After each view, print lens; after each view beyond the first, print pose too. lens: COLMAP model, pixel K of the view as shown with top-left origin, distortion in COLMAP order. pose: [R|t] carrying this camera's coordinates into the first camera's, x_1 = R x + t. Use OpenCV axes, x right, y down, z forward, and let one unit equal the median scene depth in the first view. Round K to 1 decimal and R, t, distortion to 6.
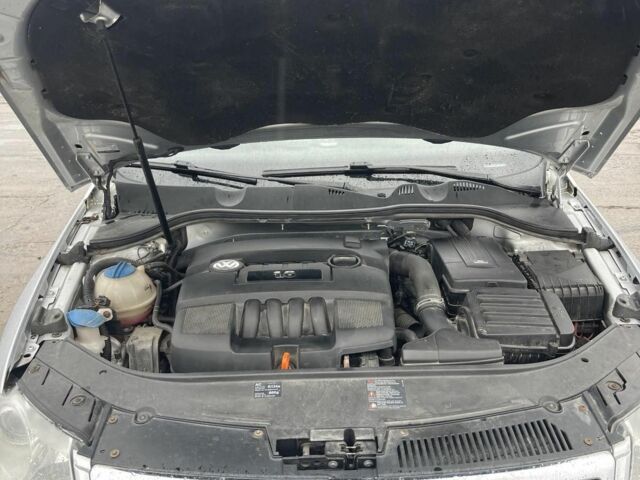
lens RADIAL K [[549.5, 0, 320.0], [0, 549.5, 240.0], [0, 0, 1]] dist [-0.003155, -0.005432]
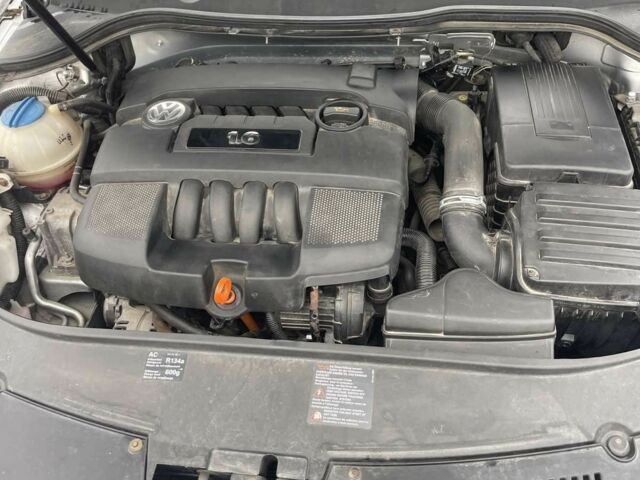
lens RADIAL K [[613.3, 0, 320.0], [0, 613.3, 240.0], [0, 0, 1]] dist [0.012001, -0.001188]
pose [[0.990932, 0.056992, -0.121675, 0.128314], [-0.005887, 0.923130, 0.384443, -0.111556], [0.134232, -0.380241, 0.915095, 0.322142]]
